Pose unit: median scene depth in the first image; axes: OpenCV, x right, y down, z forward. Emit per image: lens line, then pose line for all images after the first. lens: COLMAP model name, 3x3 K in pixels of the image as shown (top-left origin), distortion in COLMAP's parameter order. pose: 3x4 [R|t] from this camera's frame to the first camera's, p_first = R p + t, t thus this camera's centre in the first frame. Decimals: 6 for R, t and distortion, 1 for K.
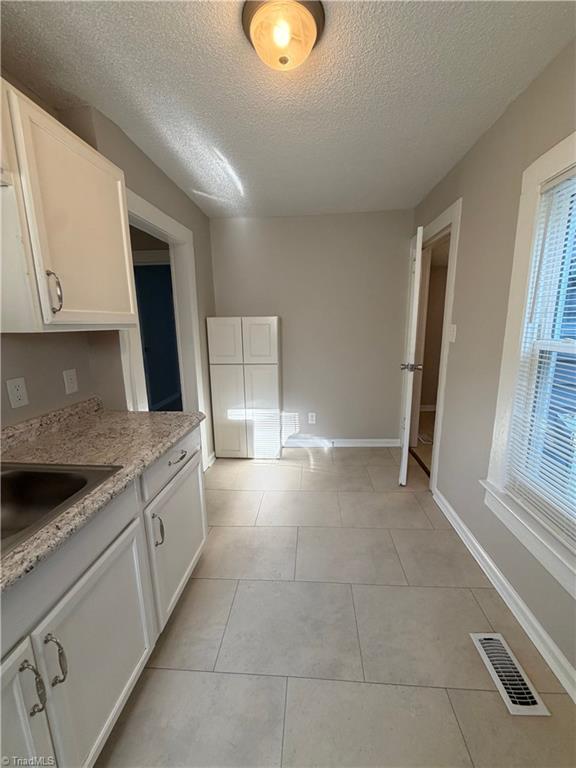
lens RADIAL K [[306.8, 0, 288.0], [0, 306.8, 384.0], [0, 0, 1]] dist [0.001161, 0.000116]
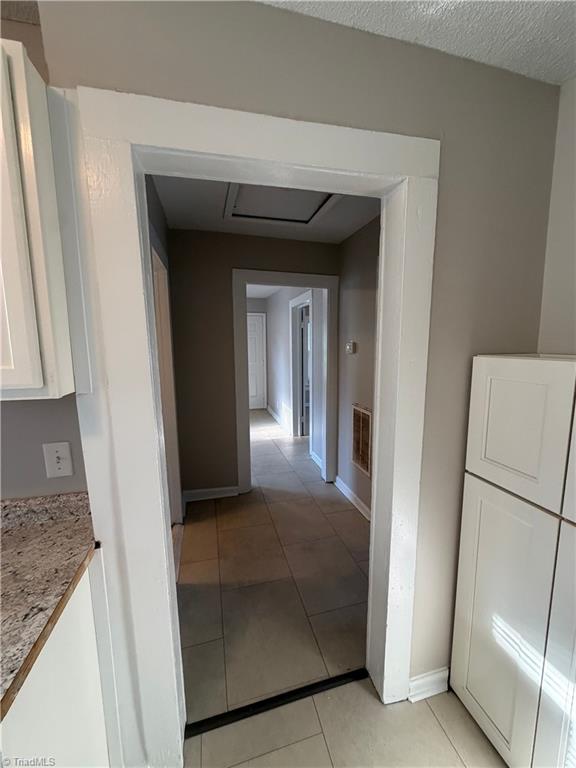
lens RADIAL K [[301.8, 0, 291.8], [0, 301.8, 384.1], [0, 0, 1]] dist [0.001577, 0.000172]
pose [[0.337575, 0.139773, -0.930863, 0.019848], [-0.190063, 0.978666, 0.078025, -0.168998], [0.921911, 0.150583, 0.356939, 0.657041]]
